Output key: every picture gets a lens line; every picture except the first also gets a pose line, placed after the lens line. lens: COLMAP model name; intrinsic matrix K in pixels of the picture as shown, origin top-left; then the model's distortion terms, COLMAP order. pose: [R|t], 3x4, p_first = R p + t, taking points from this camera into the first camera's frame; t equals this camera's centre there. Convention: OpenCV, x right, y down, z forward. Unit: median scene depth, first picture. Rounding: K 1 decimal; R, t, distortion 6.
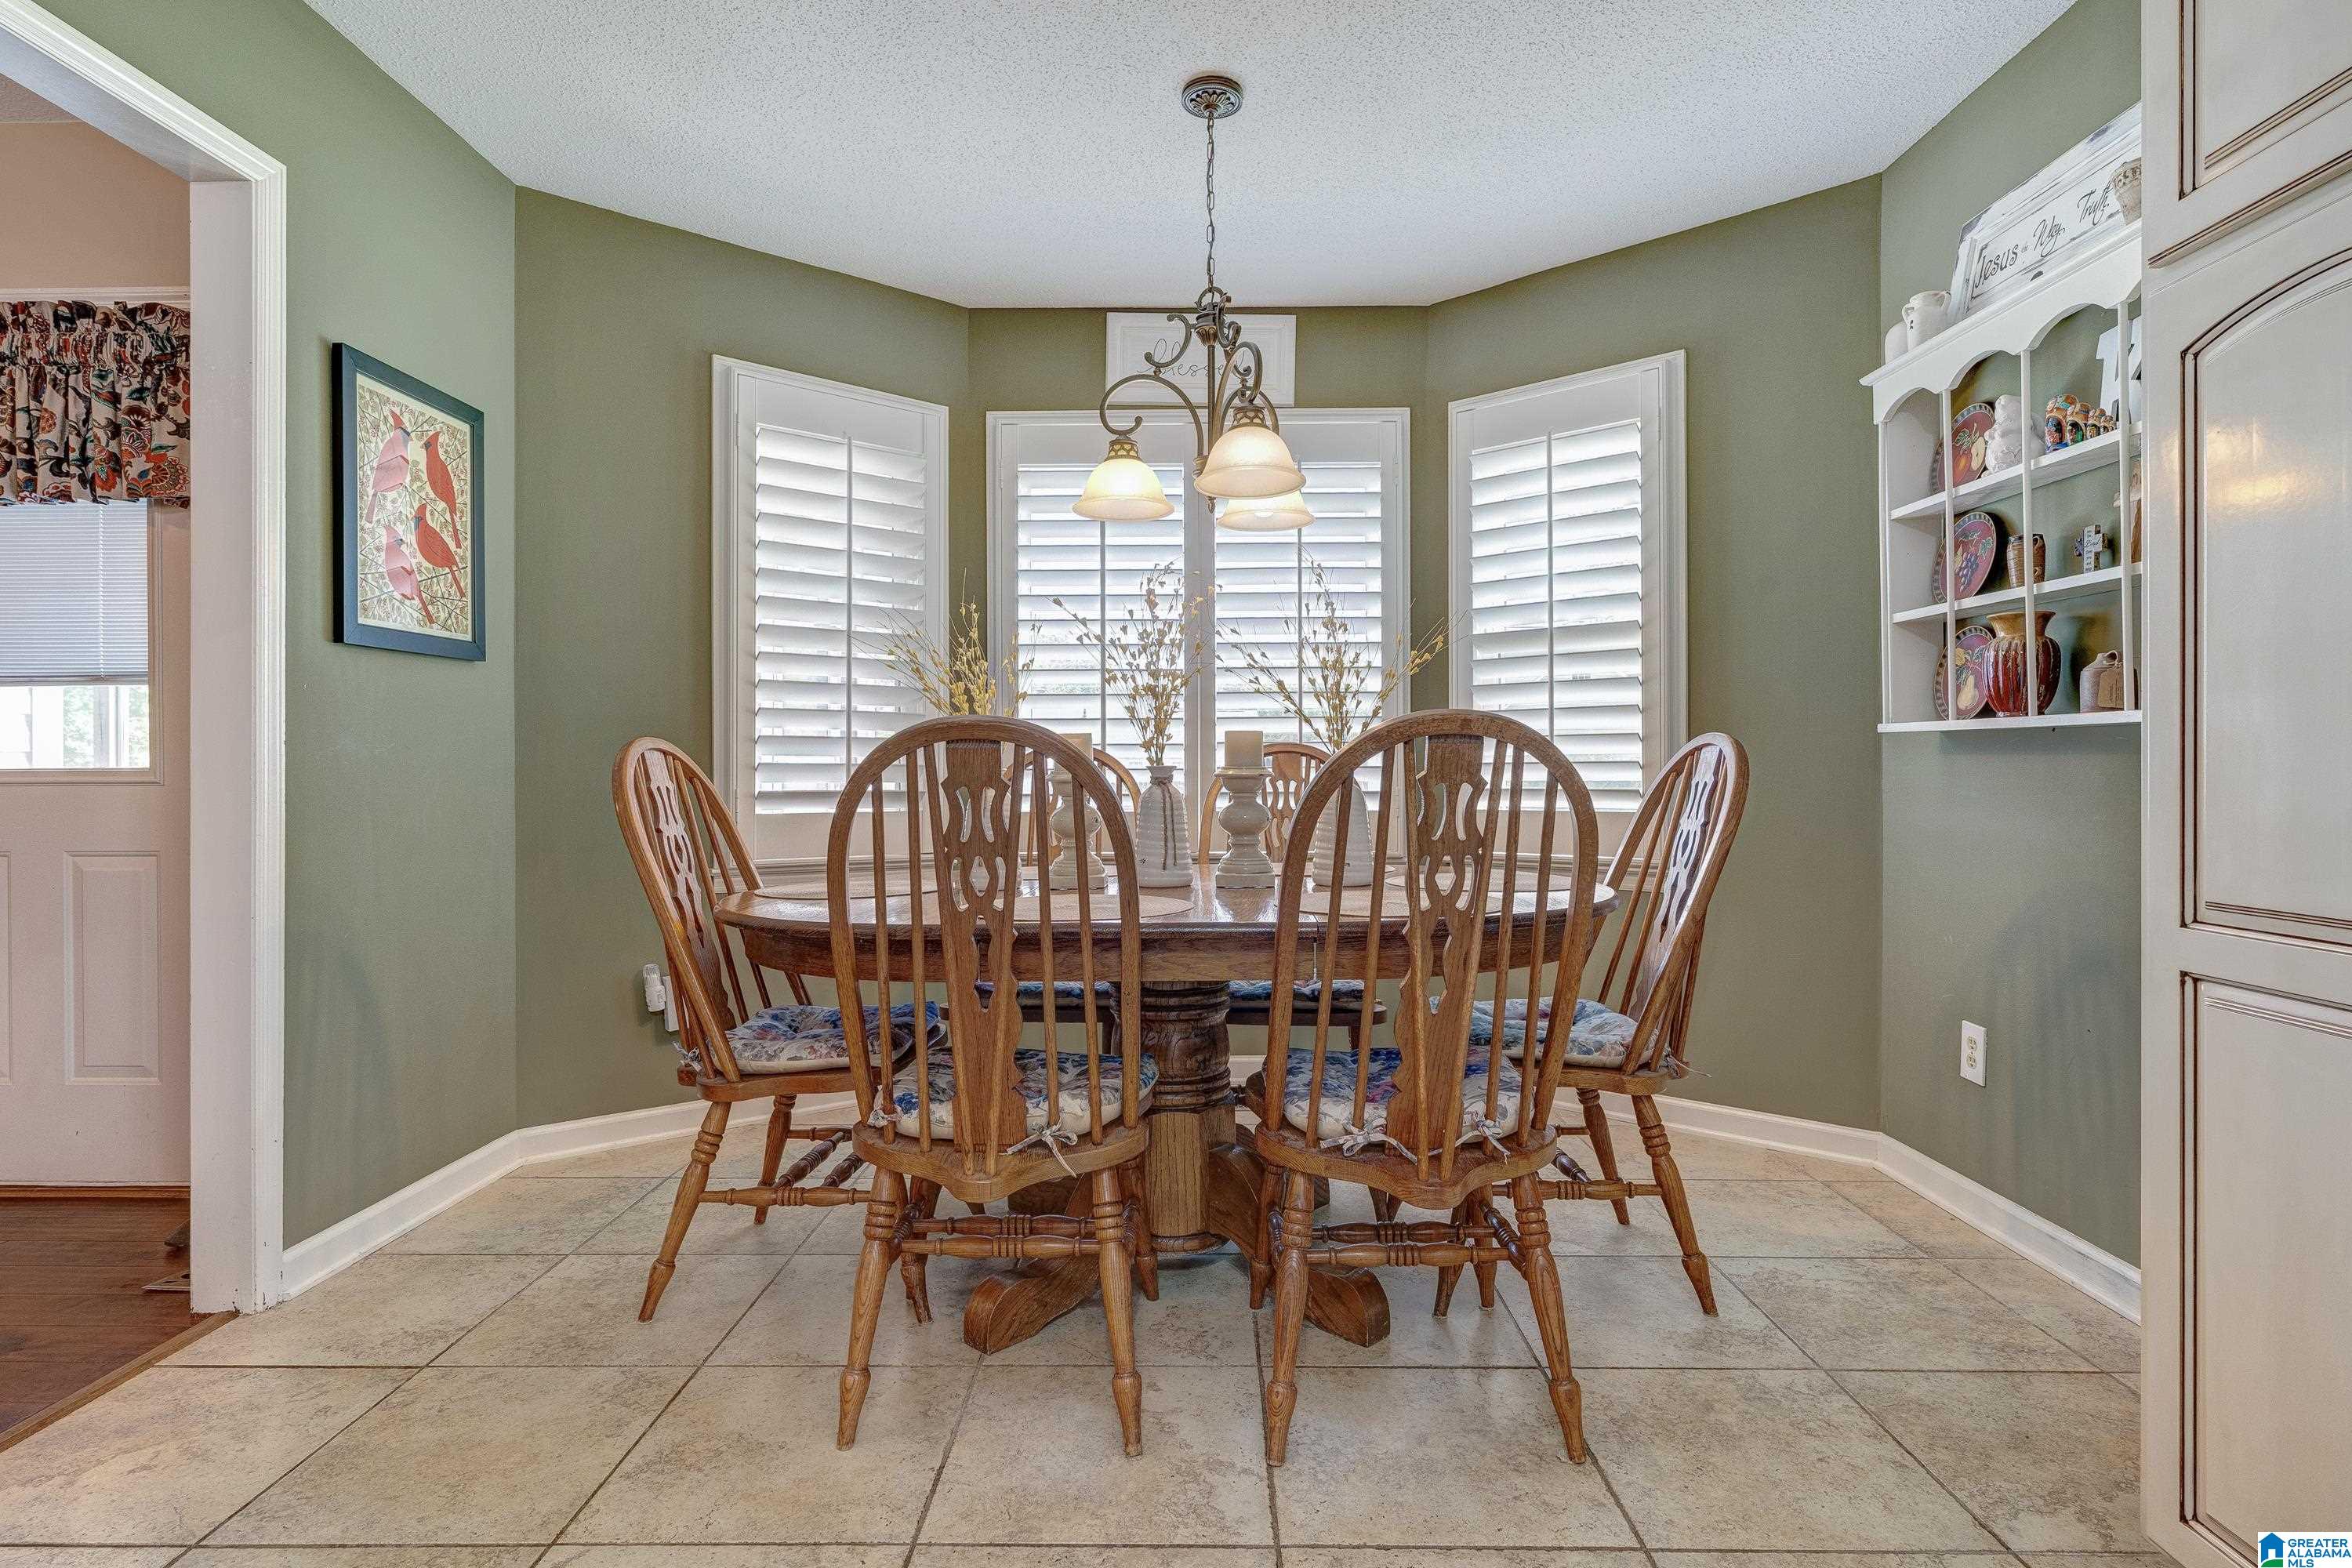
lens RADIAL K [[1213.9, 0, 1180.0], [0, 1213.9, 775.0], [0, 0, 1]] dist [-0.001395, -0.000491]
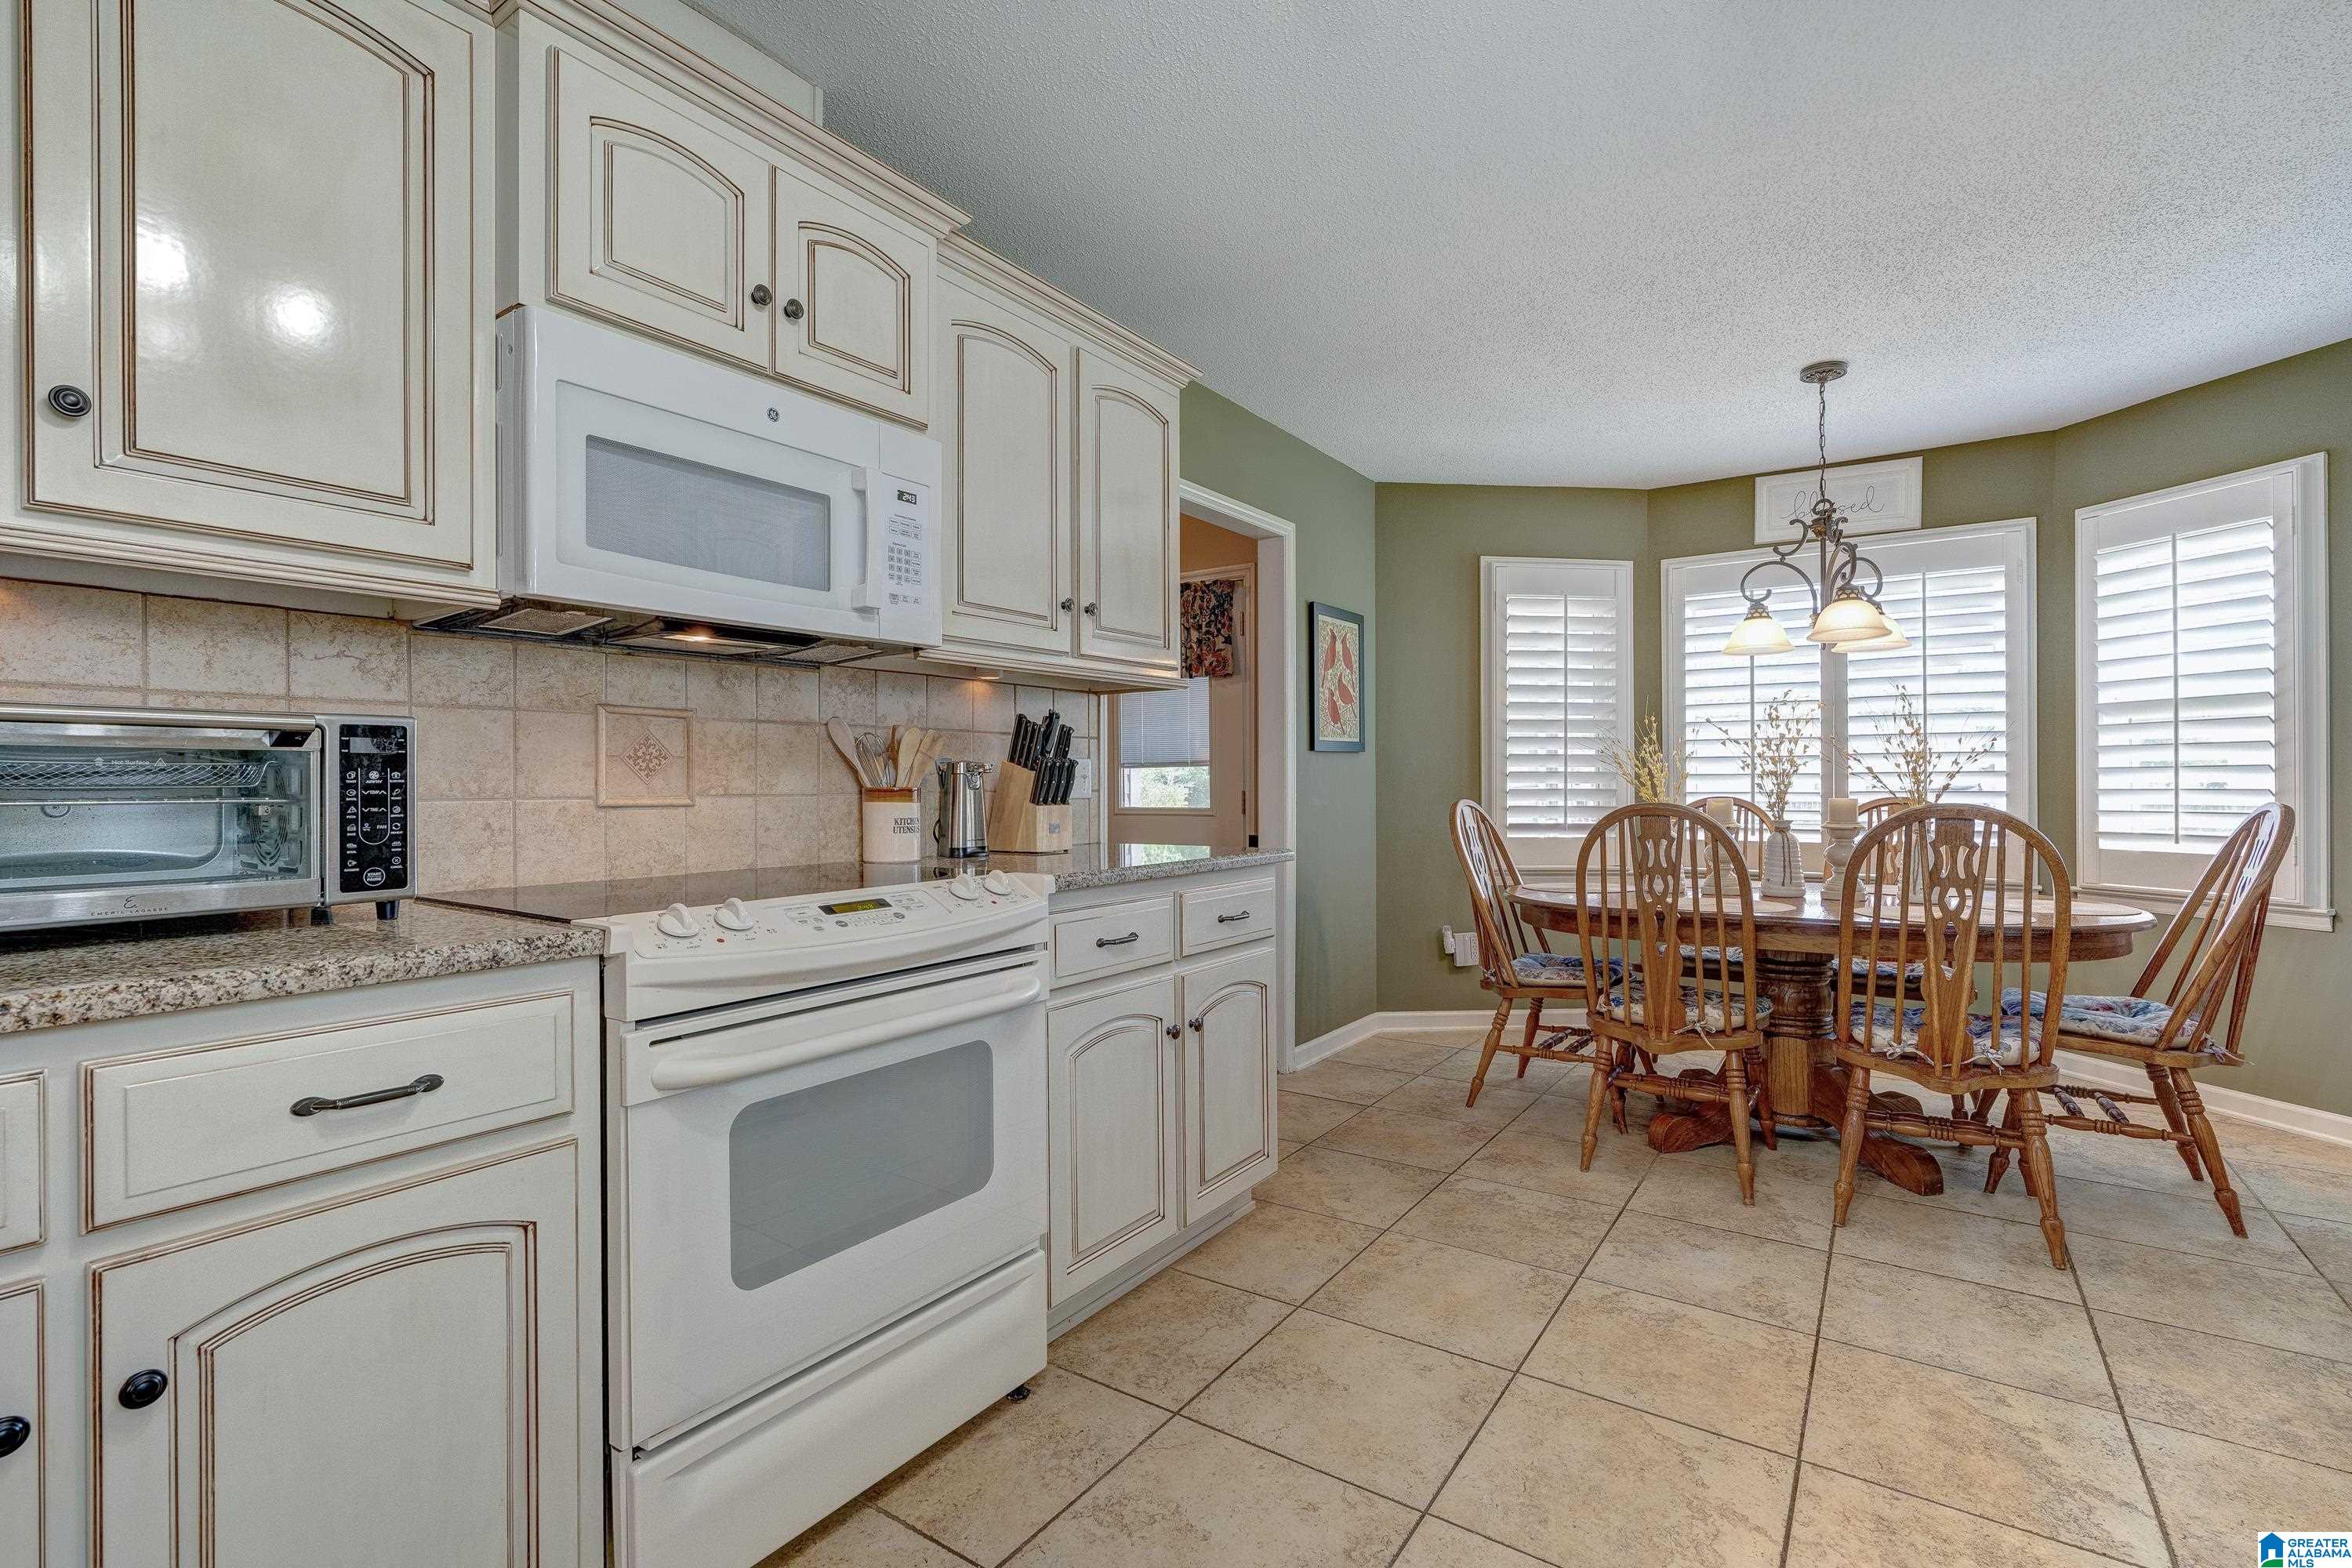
lens RADIAL K [[1080.3, 0, 1179.7], [0, 1080.3, 778.2], [0, 0, 1]] dist [-0.002209, 0.001136]
pose [[0.838168, -0.001451, -0.545411, 0.101461], [-0.000642, 0.999993, -0.003646, -0.060596], [0.545412, 0.003407, 0.838161, -0.649147]]
